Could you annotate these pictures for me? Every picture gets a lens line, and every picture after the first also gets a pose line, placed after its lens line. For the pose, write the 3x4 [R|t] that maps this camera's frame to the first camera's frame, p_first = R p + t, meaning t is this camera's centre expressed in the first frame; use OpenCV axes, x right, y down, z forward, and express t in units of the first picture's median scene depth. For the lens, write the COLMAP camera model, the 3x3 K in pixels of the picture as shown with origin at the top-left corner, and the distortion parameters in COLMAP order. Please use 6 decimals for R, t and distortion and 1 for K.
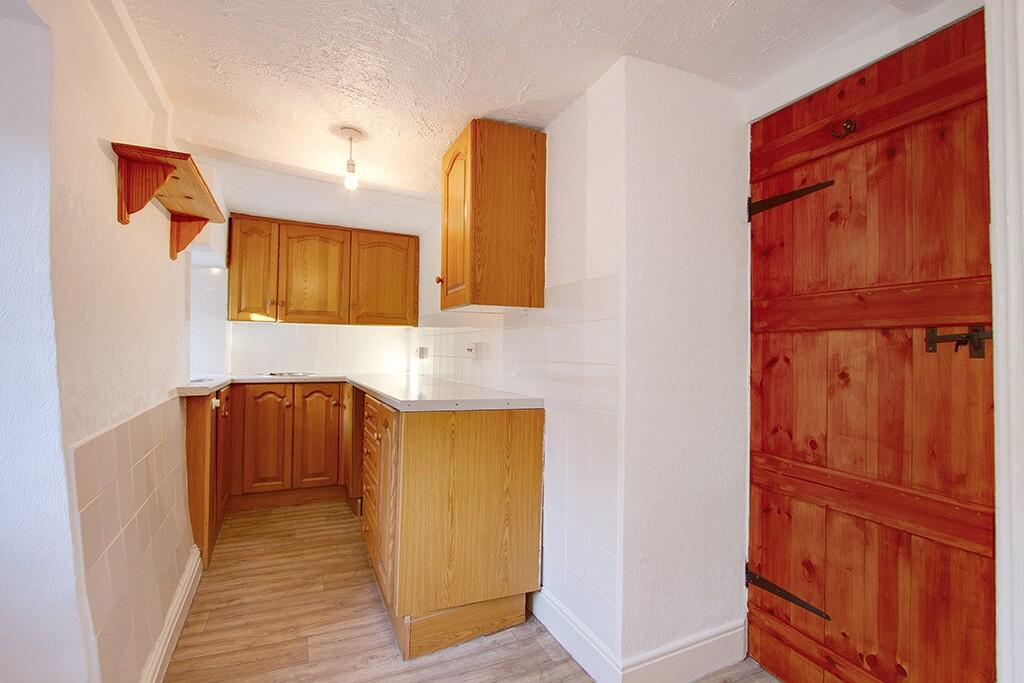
lens RADIAL K [[472.0, 0, 511.9], [0, 472.0, 339.8], [0, 0, 1]] dist [-0.015812, 0.000100]
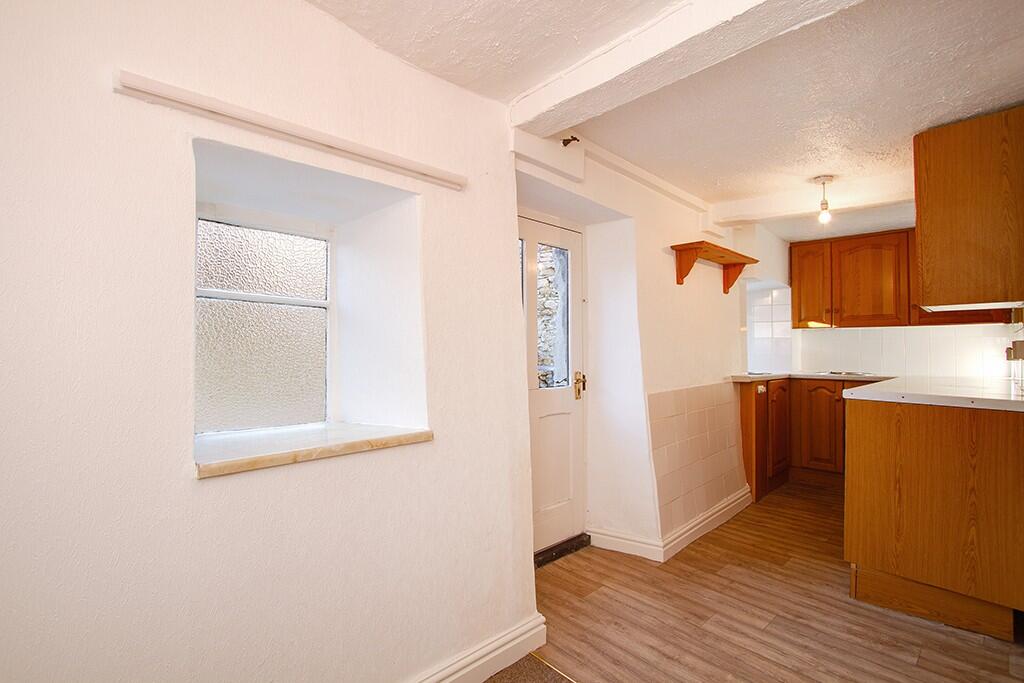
lens RADIAL K [[472.0, 0, 511.9], [0, 472.0, 339.8], [0, 0, 1]] dist [-0.015812, 0.000100]
pose [[0.335435, -0.030601, -0.941566, 0.499117], [0.020917, 0.999468, -0.025031, 0.007255], [0.941831, -0.011298, 0.335897, -0.198799]]
